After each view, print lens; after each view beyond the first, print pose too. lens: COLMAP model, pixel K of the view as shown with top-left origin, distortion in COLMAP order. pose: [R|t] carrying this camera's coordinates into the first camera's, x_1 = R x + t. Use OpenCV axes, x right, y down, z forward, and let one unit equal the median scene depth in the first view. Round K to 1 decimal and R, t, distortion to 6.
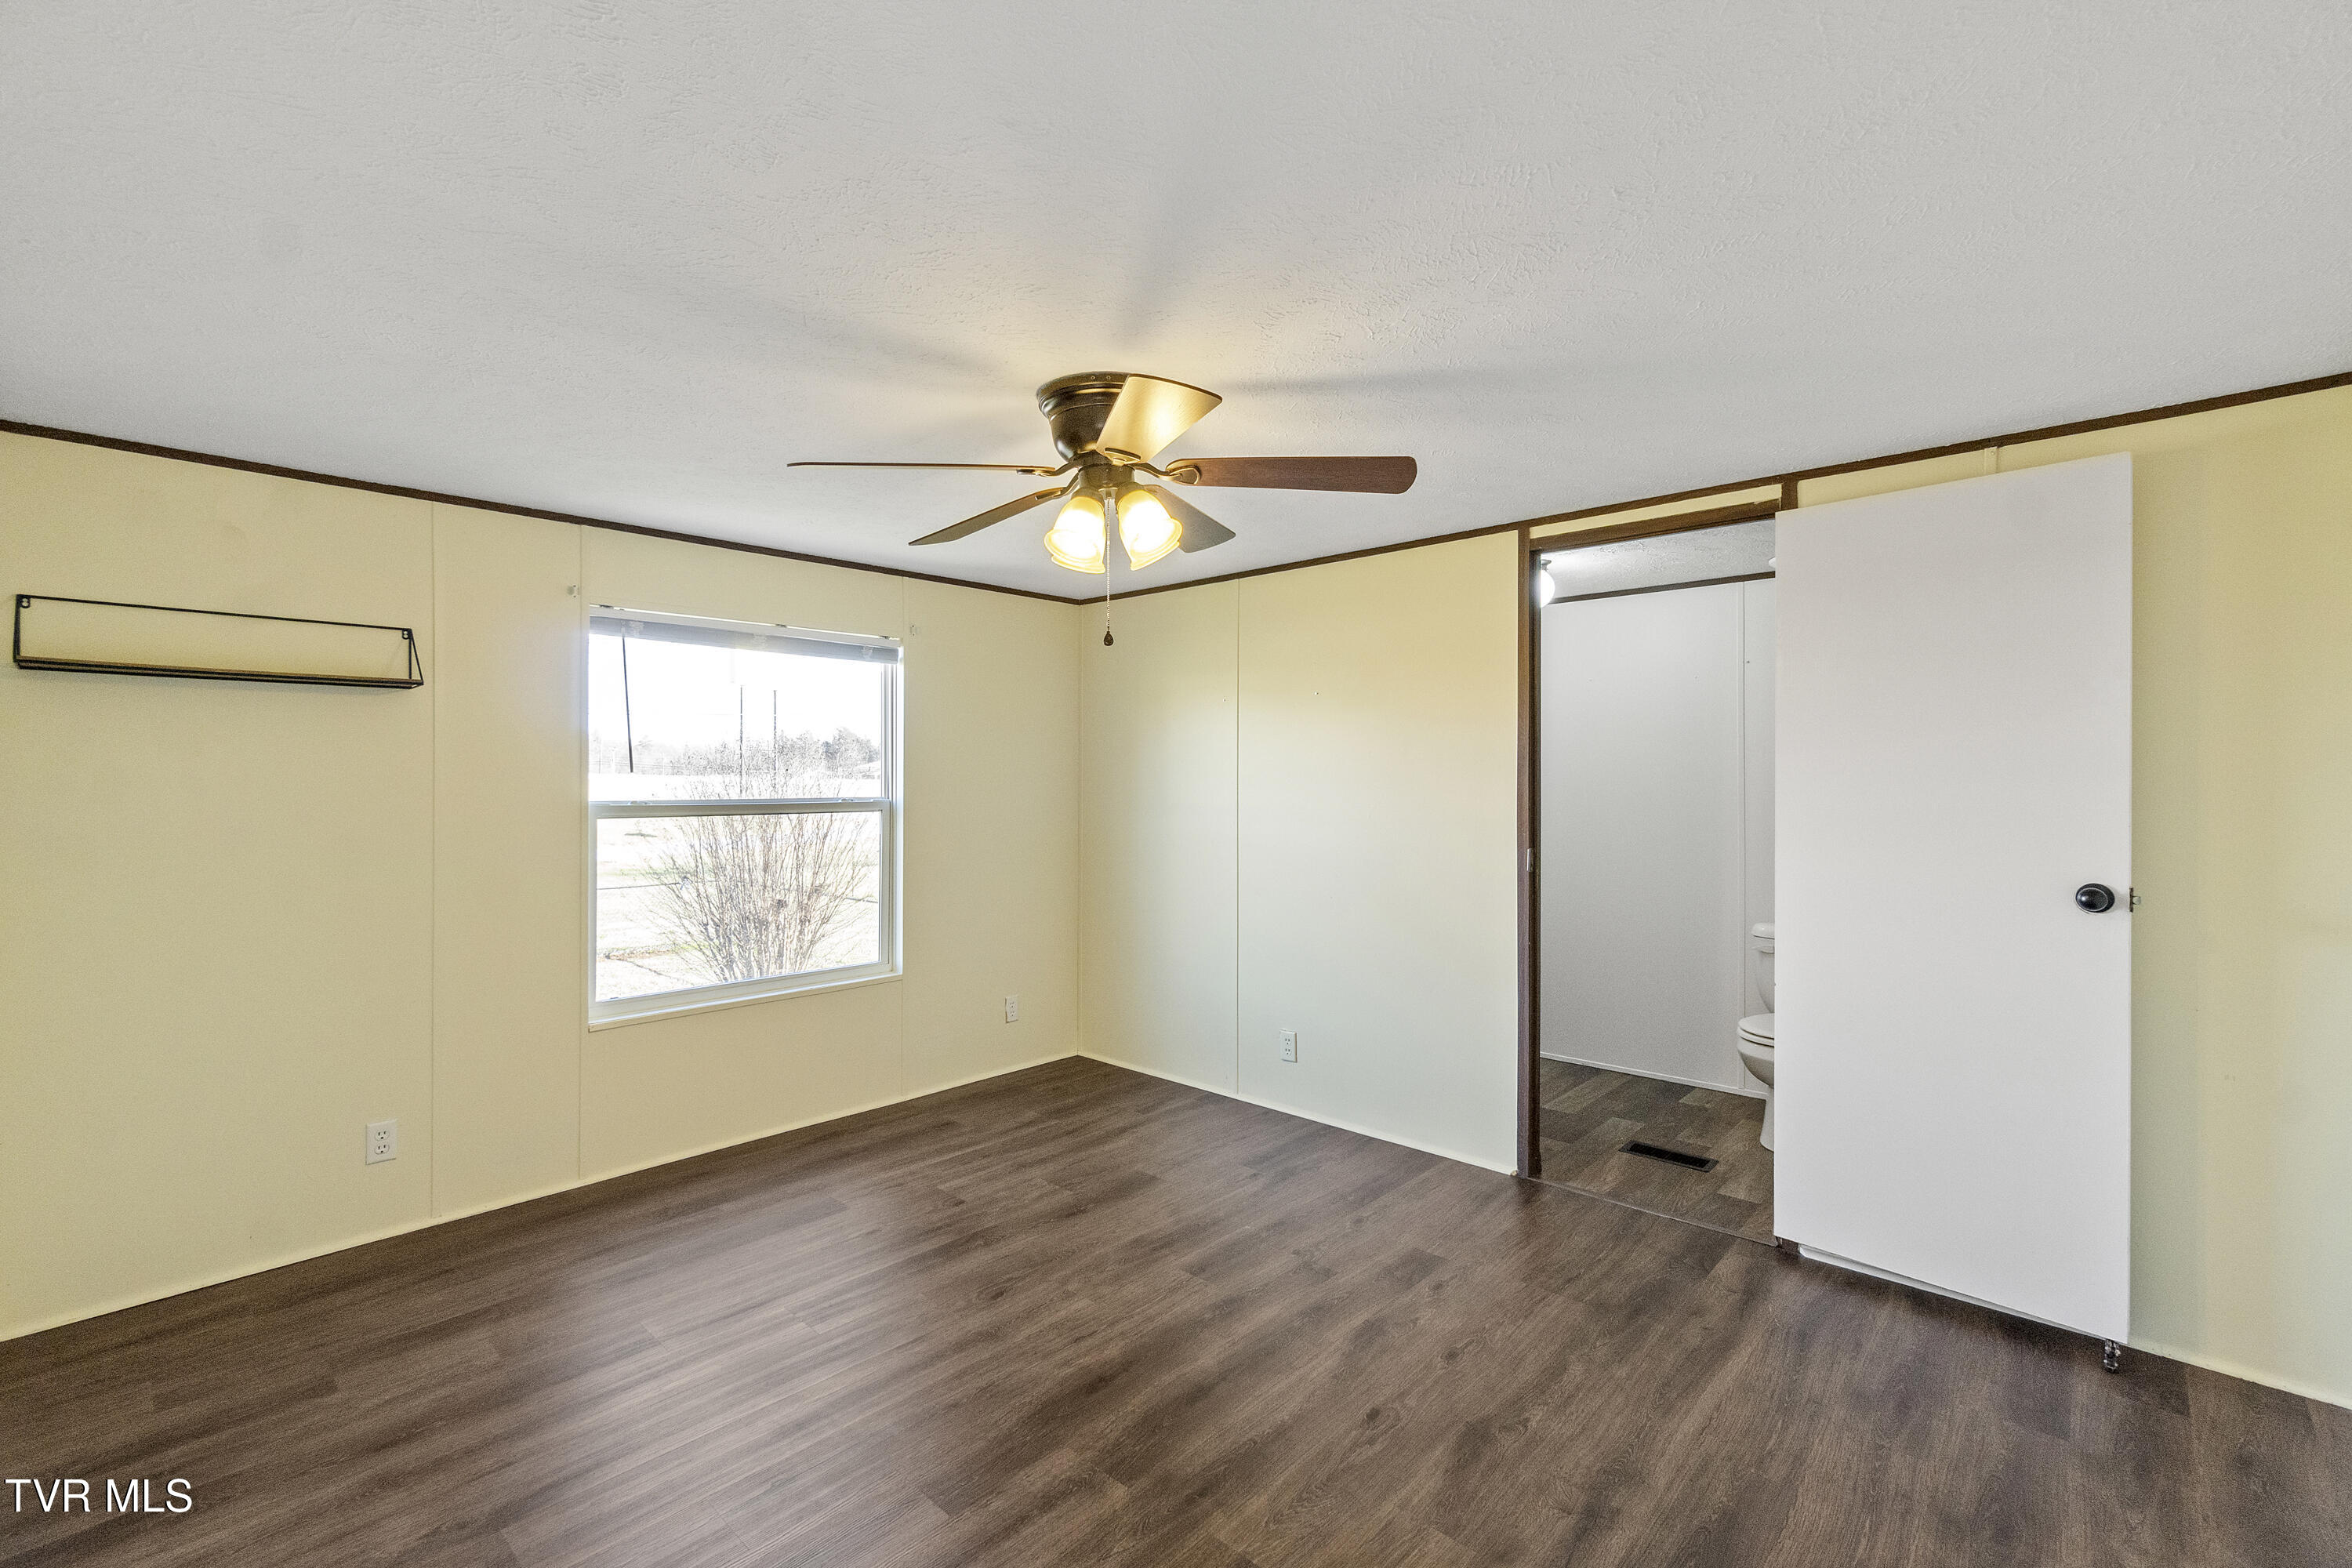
lens RADIAL K [[1007.3, 0, 1176.0], [0, 1007.3, 784.0], [0, 0, 1]] dist [-0.002485, -0.000214]
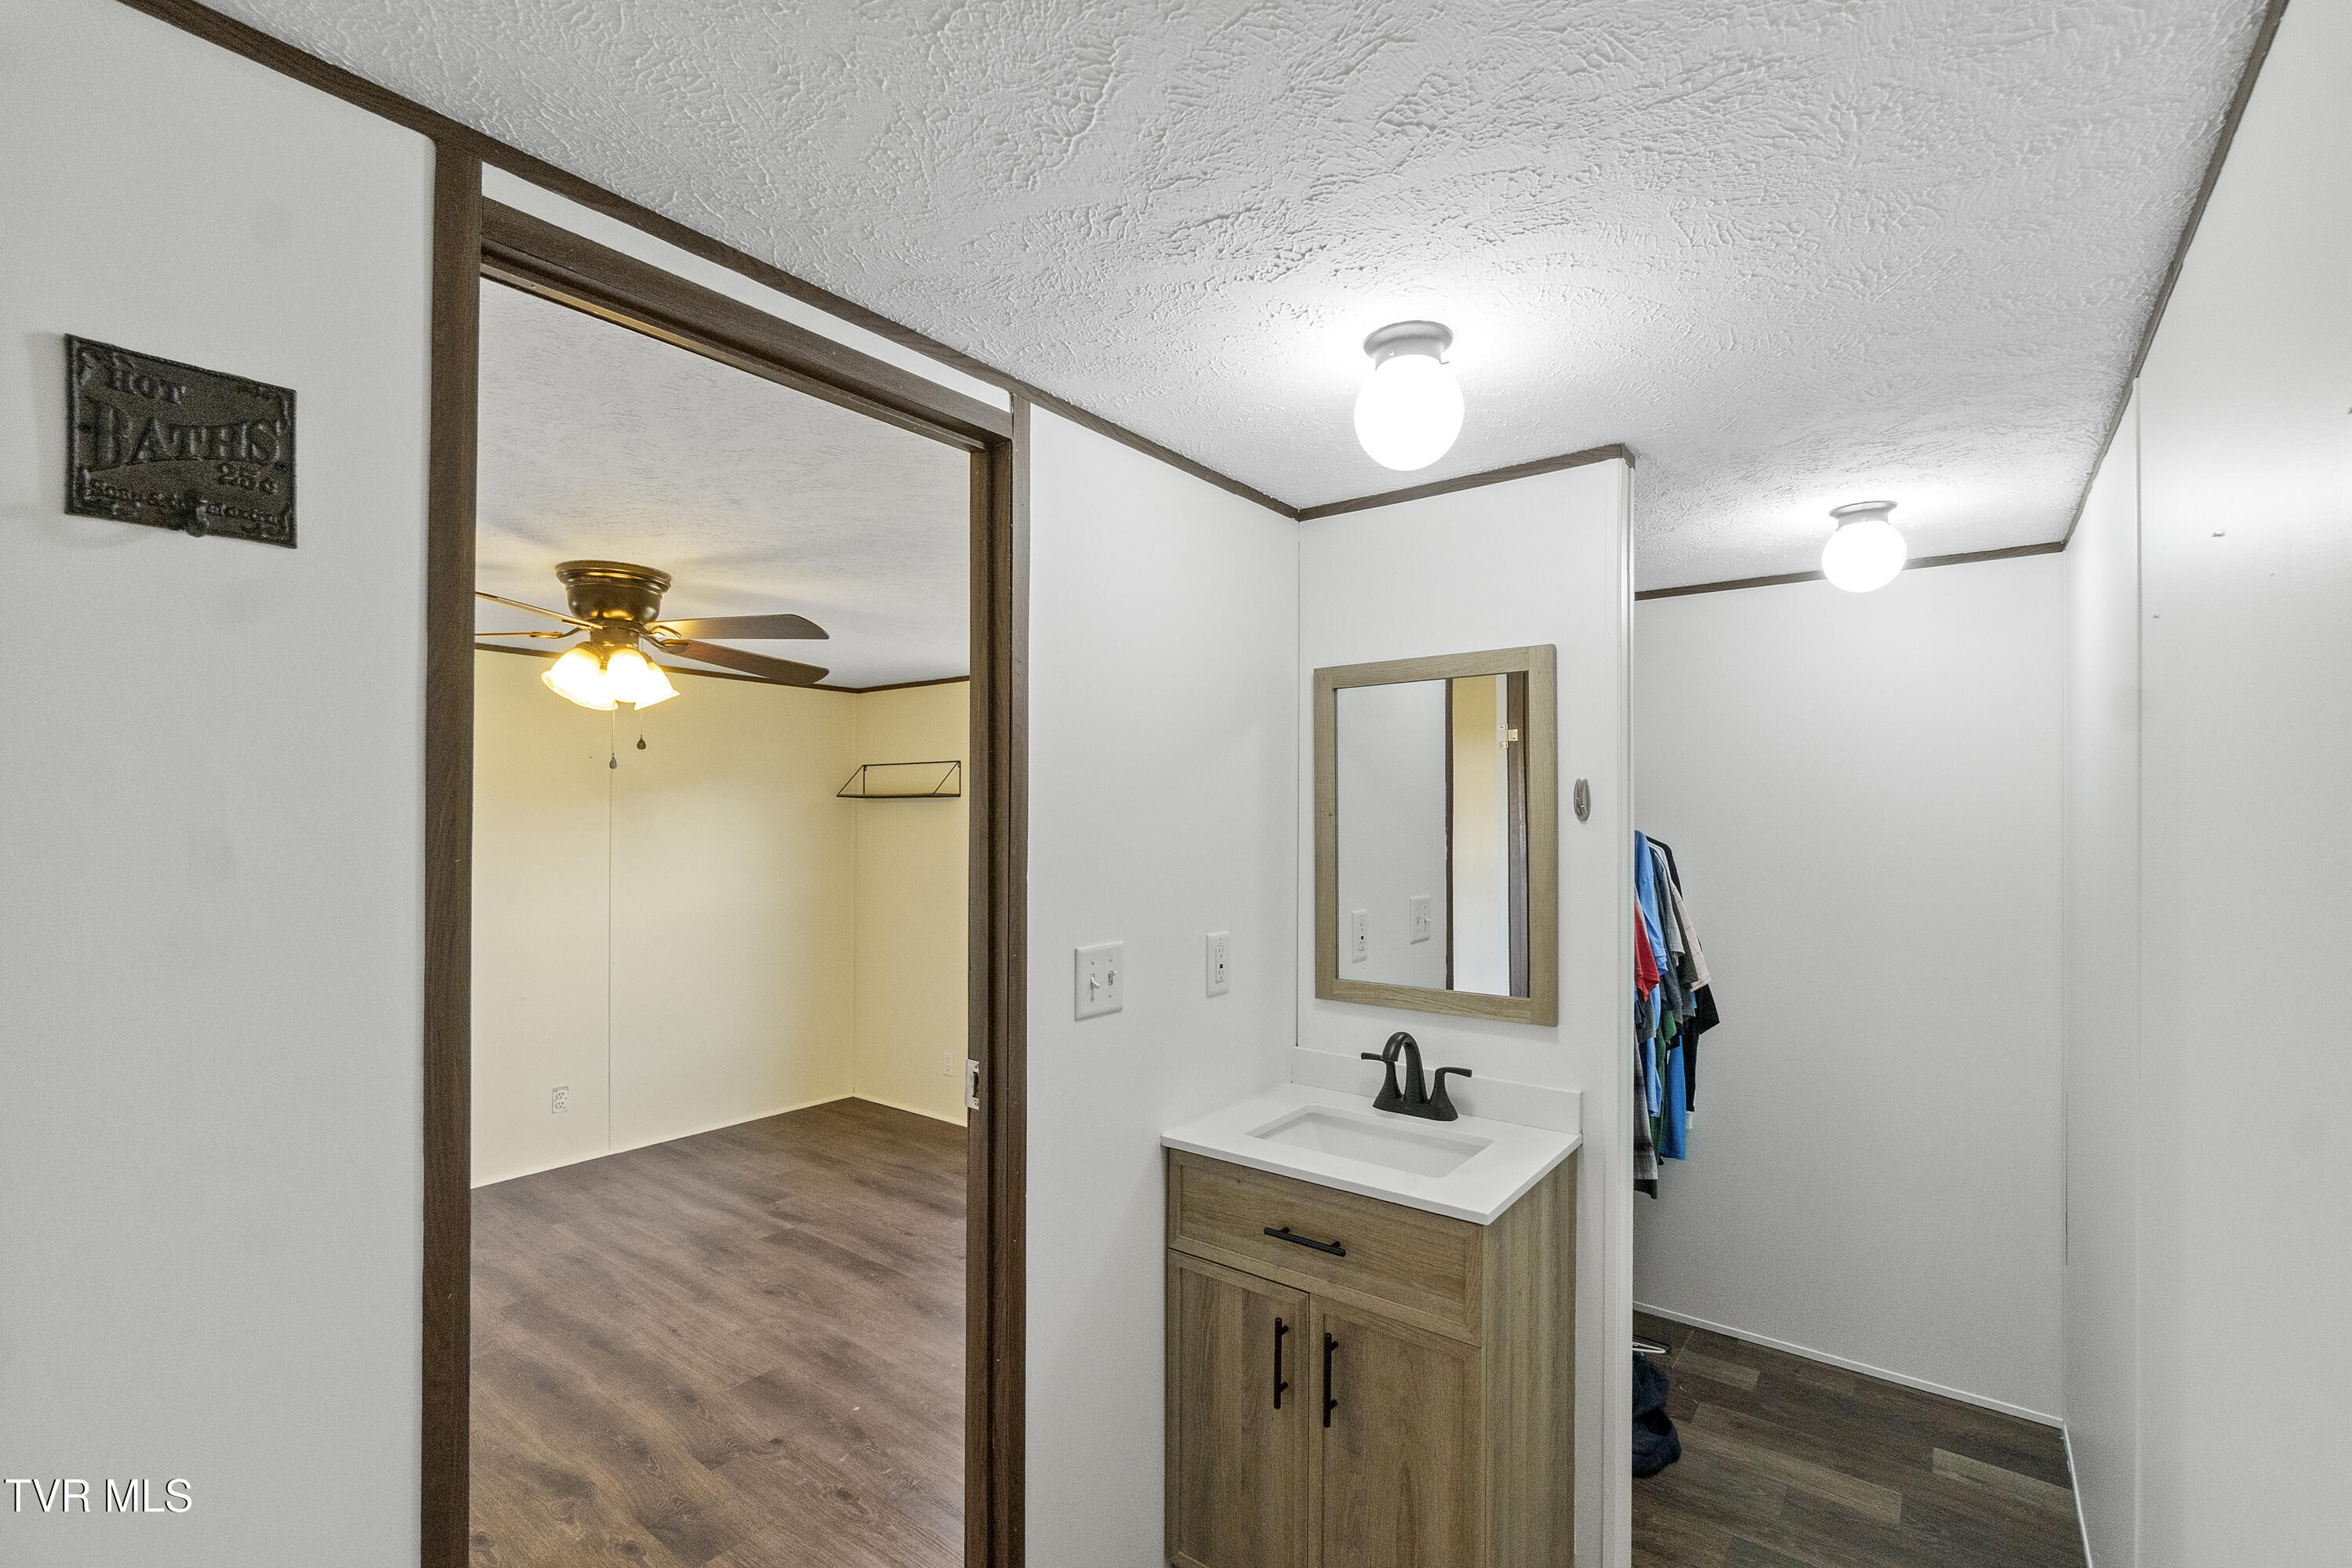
lens RADIAL K [[1043.9, 0, 1176.0], [0, 1043.9, 784.0], [0, 0, 1]] dist [-0.001070, 0.000057]
pose [[0.090397, -0.033179, -0.995353, 1.171243], [-0.005912, 0.999409, -0.033851, -0.067951], [0.995888, 0.008945, 0.090147, 1.403527]]
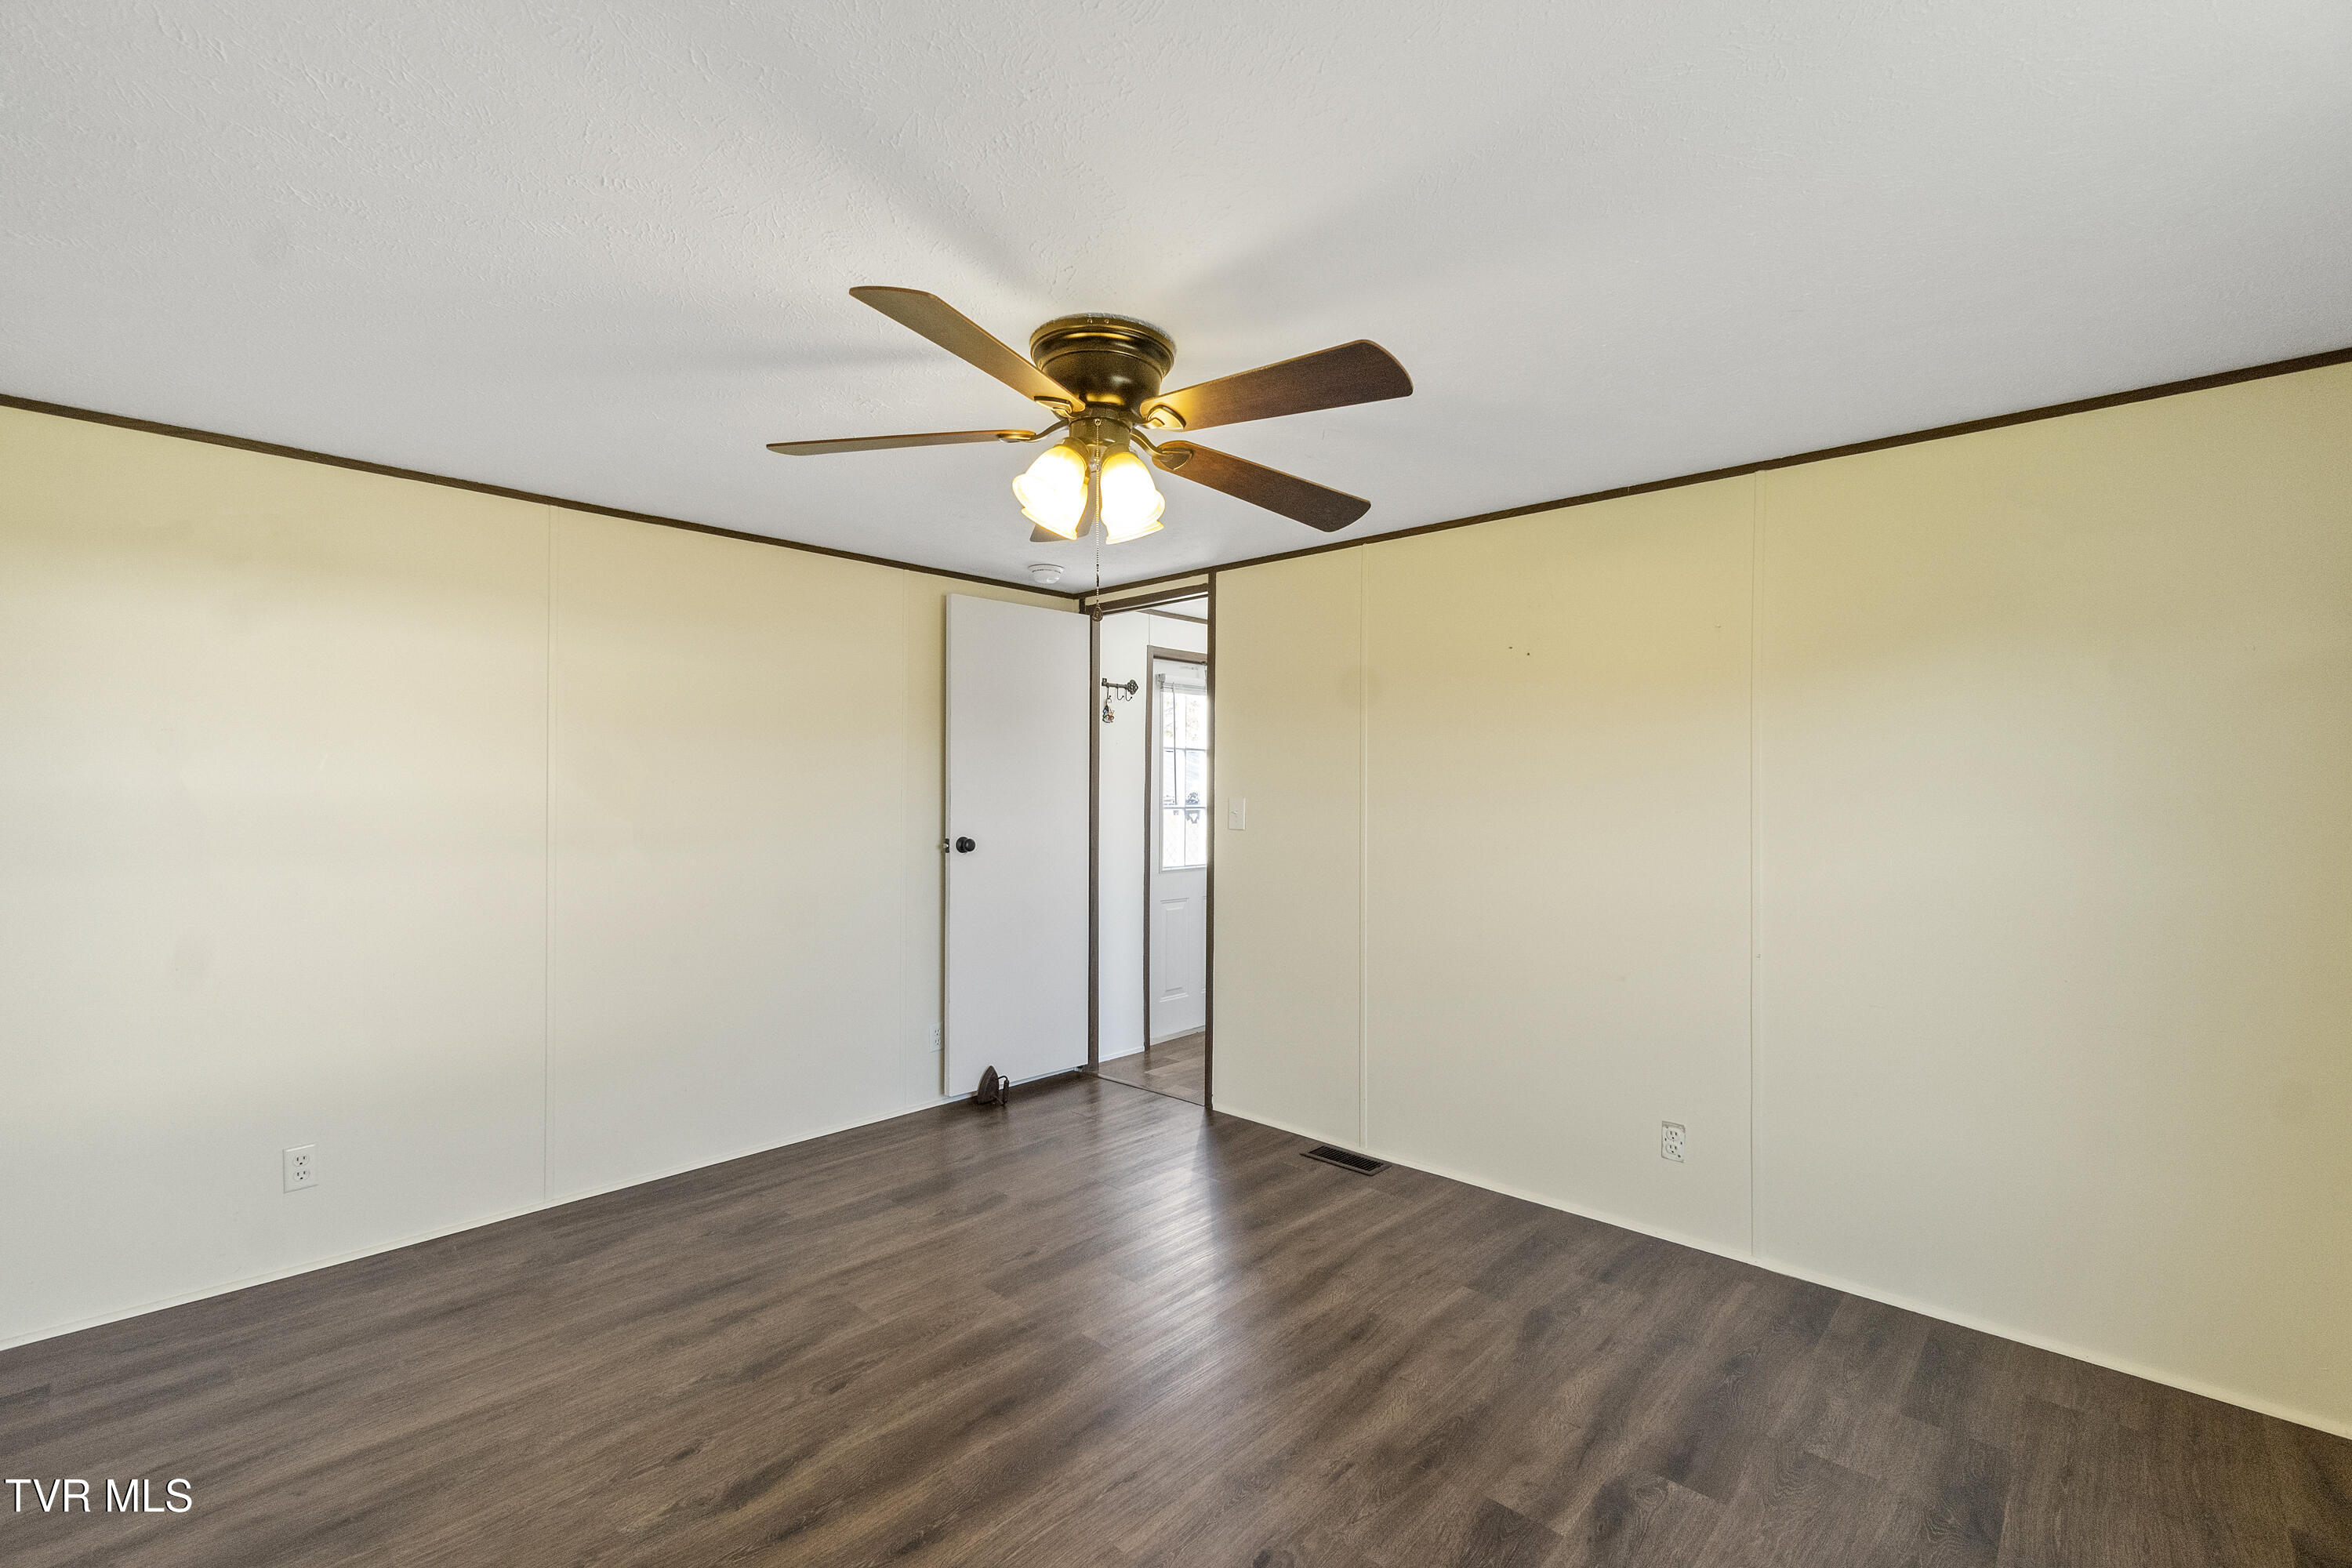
lens RADIAL K [[1027.7, 0, 1171.9], [0, 1027.7, 794.2], [0, 0, 1]] dist [-0.001824, -0.000019]
pose [[-0.999955, -0.006095, 0.007305, -0.123844], [-0.006022, 0.999933, 0.009854, 0.008405], [-0.007364, 0.009810, -0.999925, 1.695612]]
